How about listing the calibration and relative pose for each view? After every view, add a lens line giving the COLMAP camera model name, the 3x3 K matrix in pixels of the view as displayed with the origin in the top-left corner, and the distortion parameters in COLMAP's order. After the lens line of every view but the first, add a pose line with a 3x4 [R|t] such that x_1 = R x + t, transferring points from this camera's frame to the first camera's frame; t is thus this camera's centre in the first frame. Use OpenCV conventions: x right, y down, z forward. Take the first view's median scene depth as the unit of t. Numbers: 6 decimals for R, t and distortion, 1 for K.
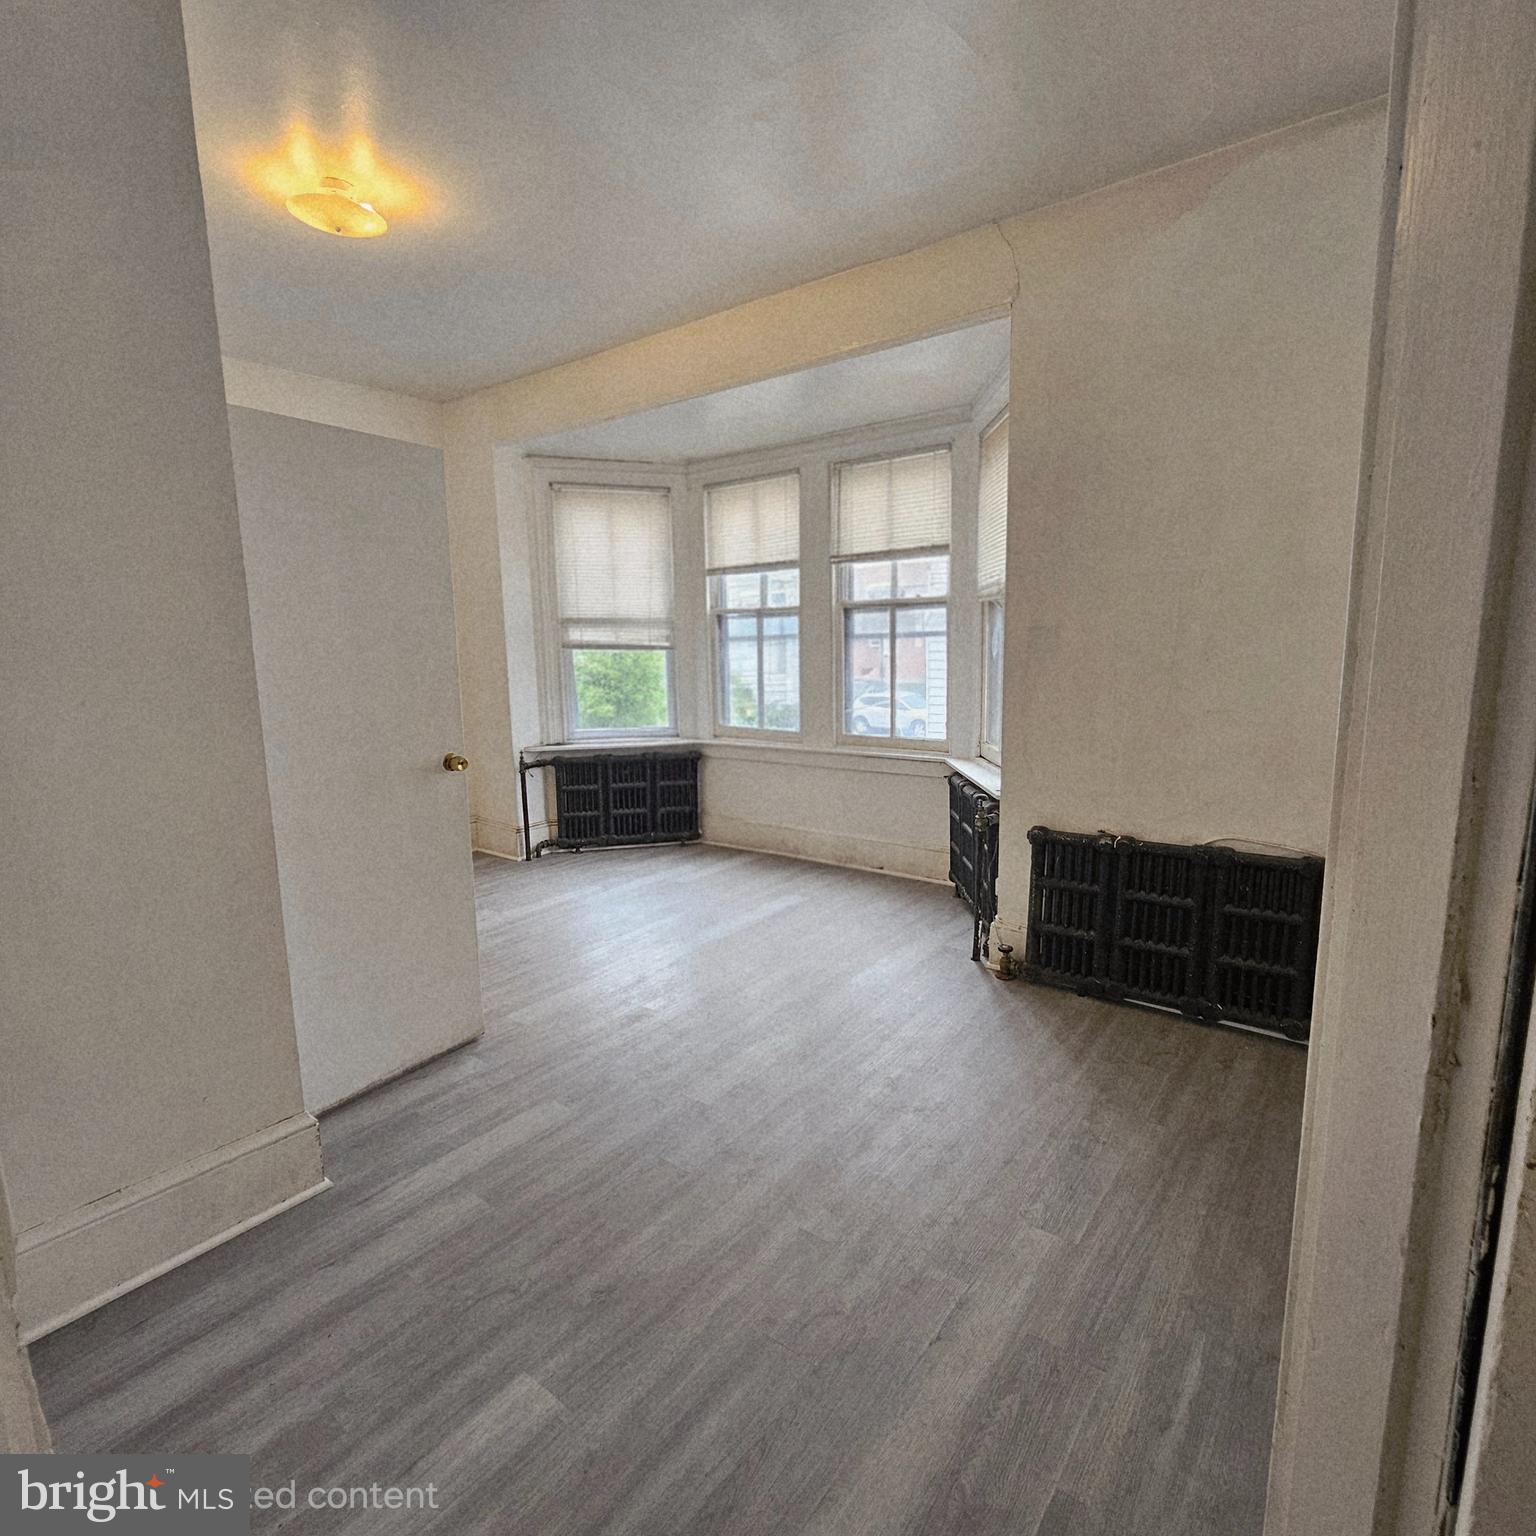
lens RADIAL K [[842.3, 0, 766.5], [0, 842.3, 771.3], [0, 0, 1]] dist [0.002179, 0.000181]
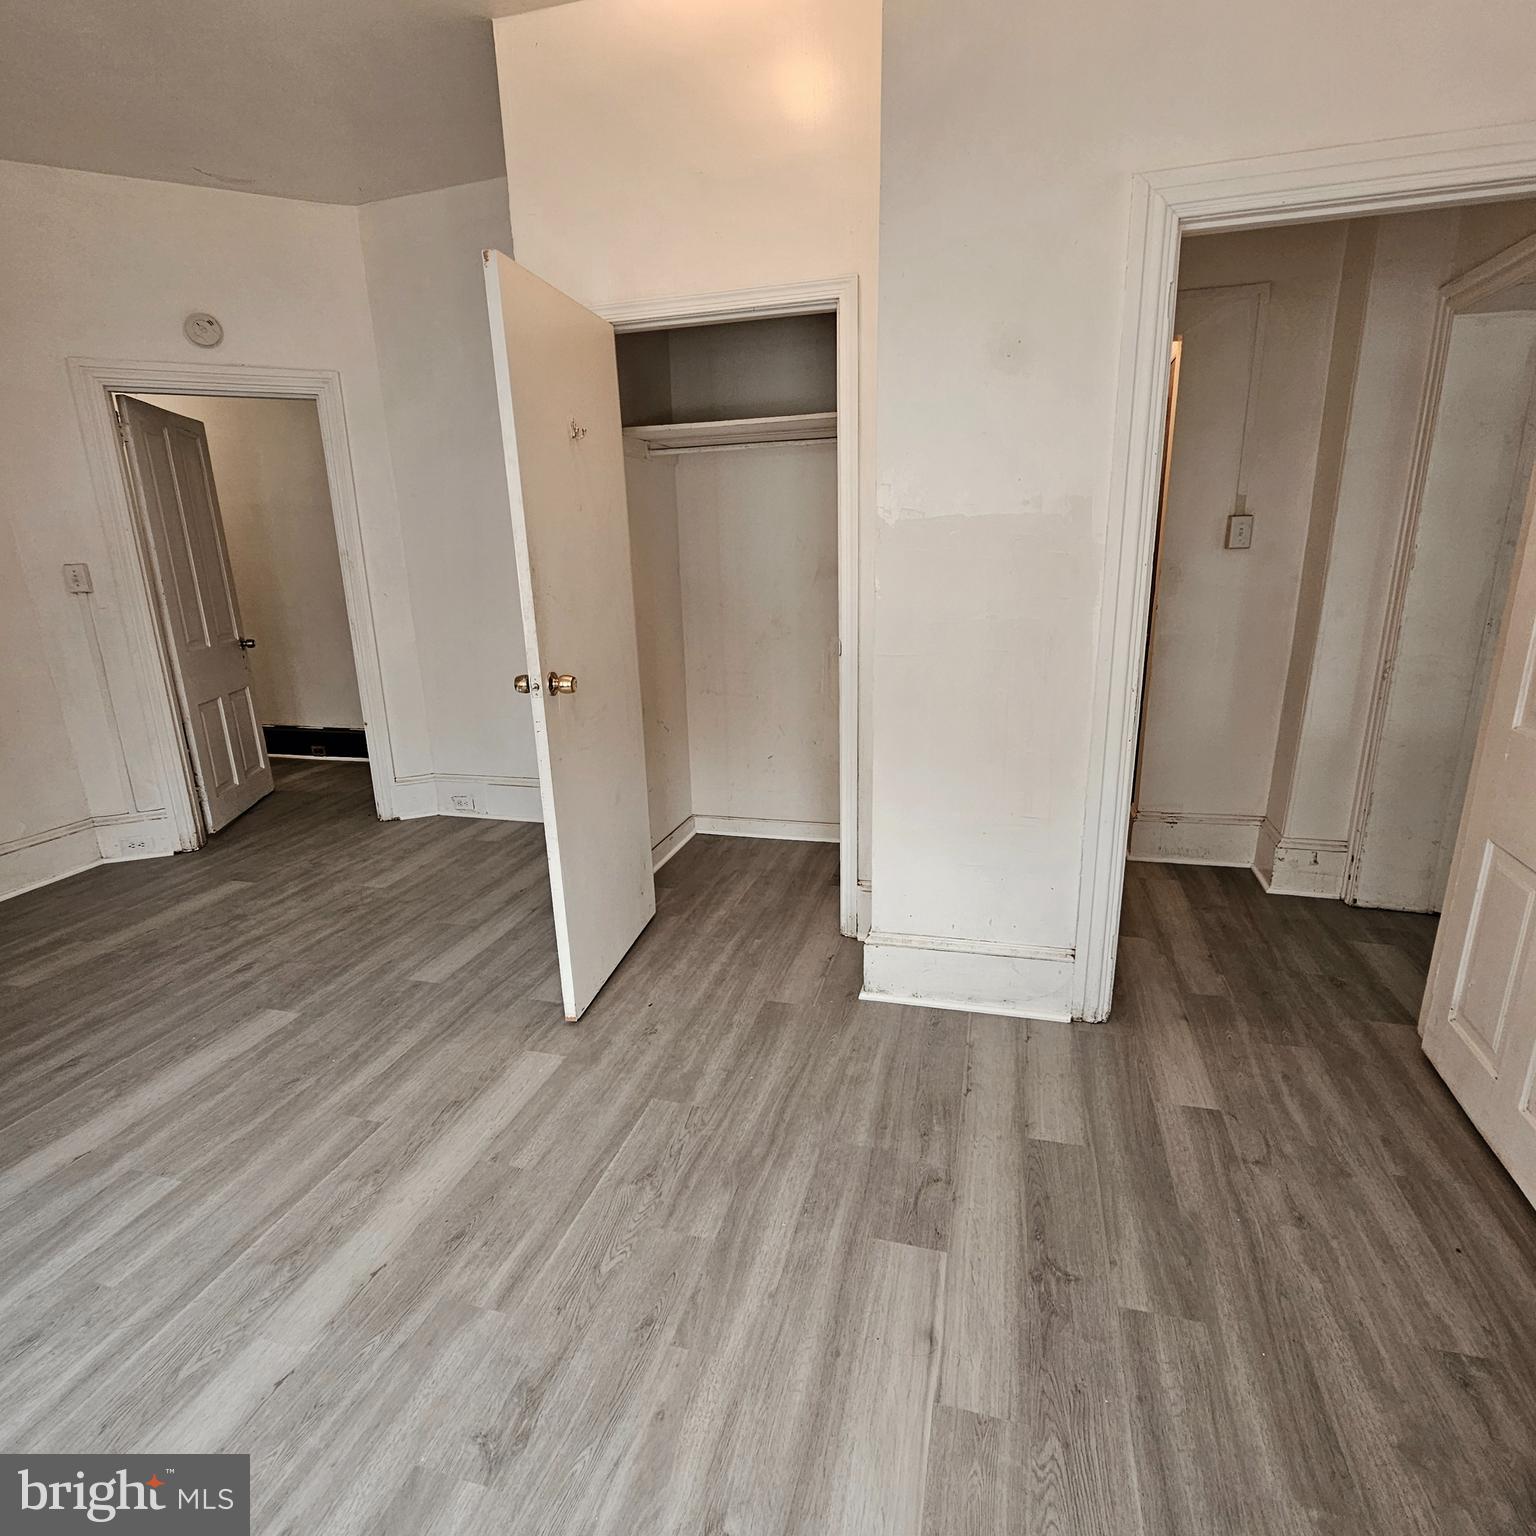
lens RADIAL K [[842.3, 0, 766.5], [0, 842.3, 771.3], [0, 0, 1]] dist [0.002179, 0.000181]
pose [[-0.927207, 0.141273, -0.346884, -0.146401], [-0.016072, 0.910280, 0.413682, -0.138249], [0.374203, 0.389144, -0.841748, 0.917686]]
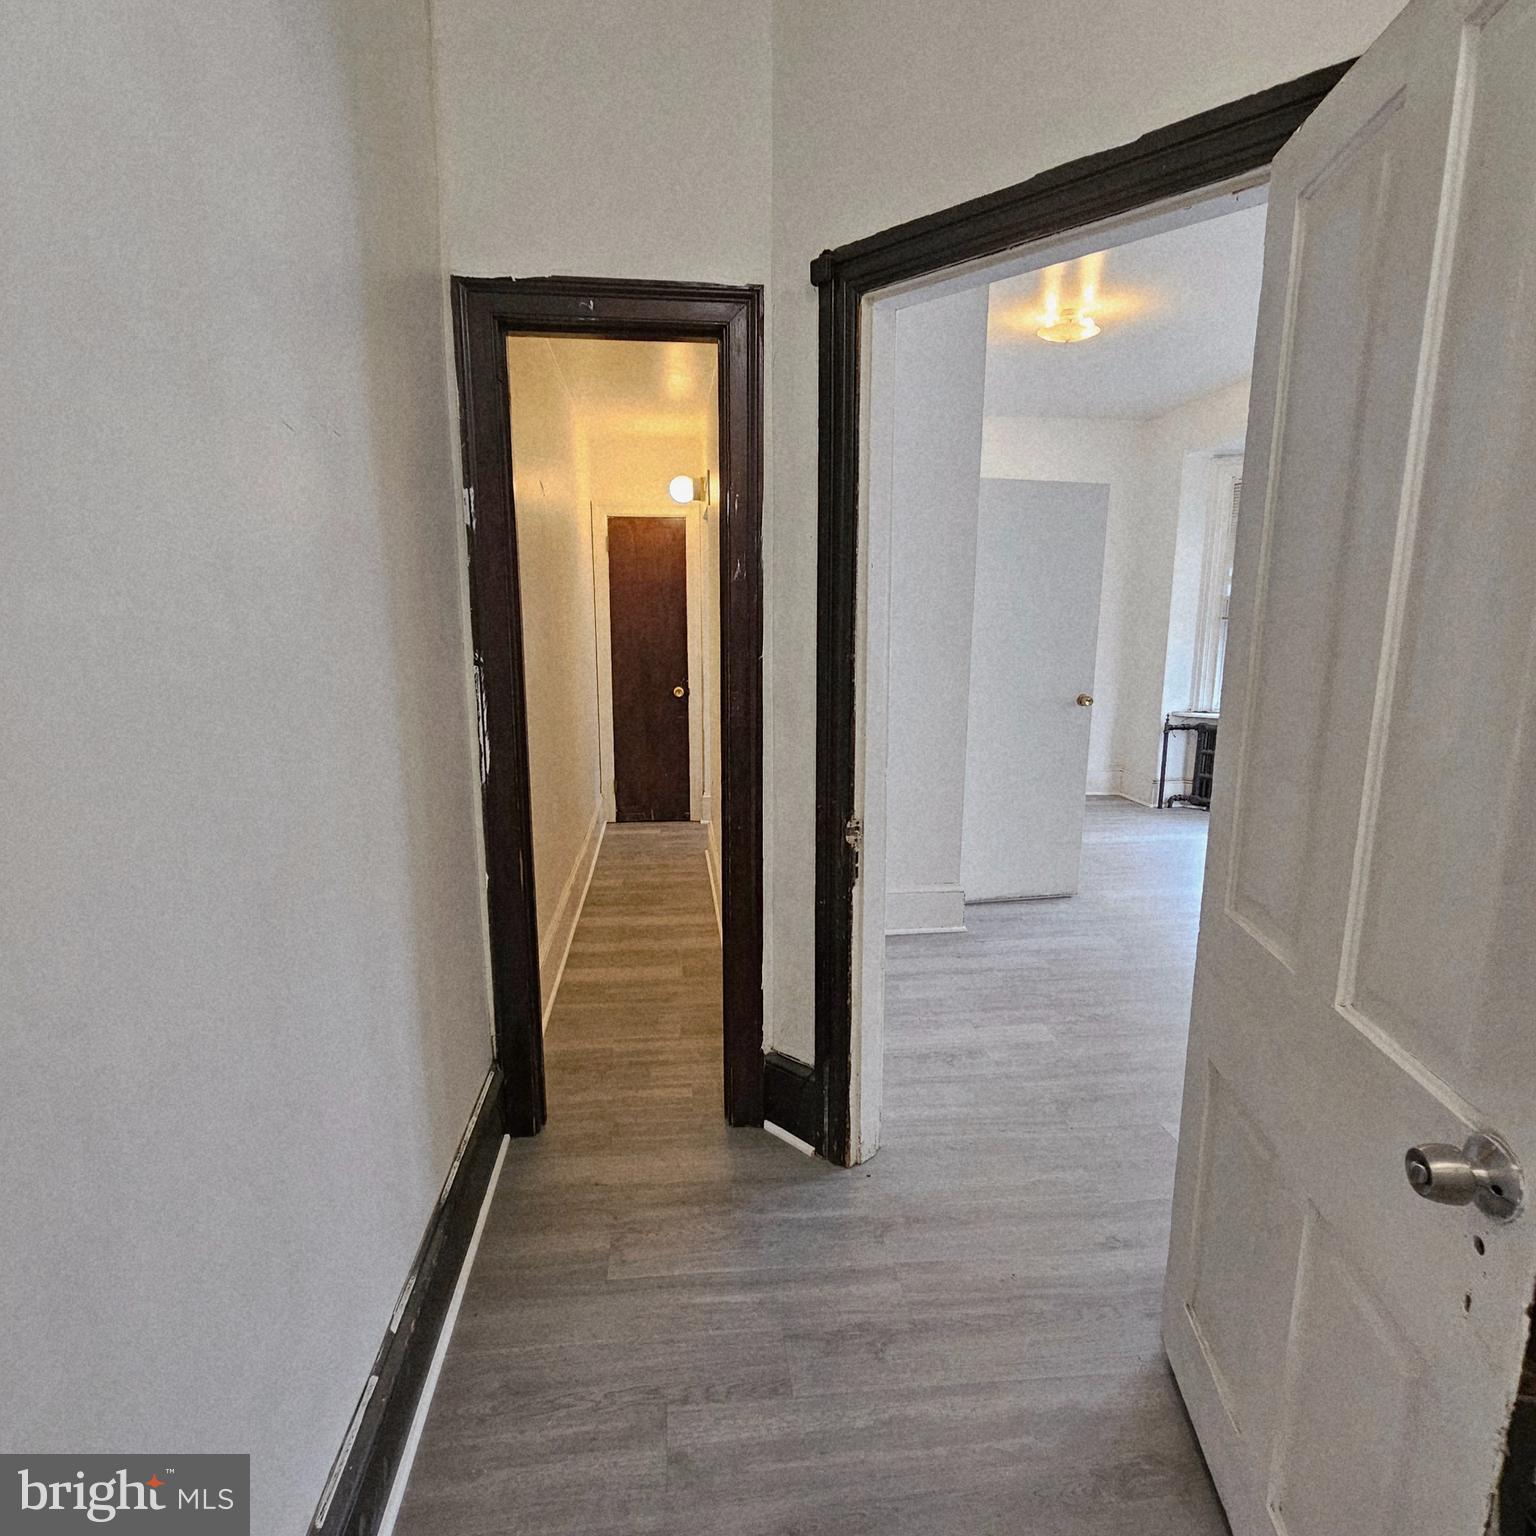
lens RADIAL K [[842.3, 0, 766.5], [0, 842.3, 771.3], [0, 0, 1]] dist [0.002179, 0.000181]
pose [[0.700389, 0.150016, -0.697818, 0.142065], [-0.132690, 0.987987, 0.079216, 0.035037], [0.701319, 0.037111, 0.711881, -0.211860]]
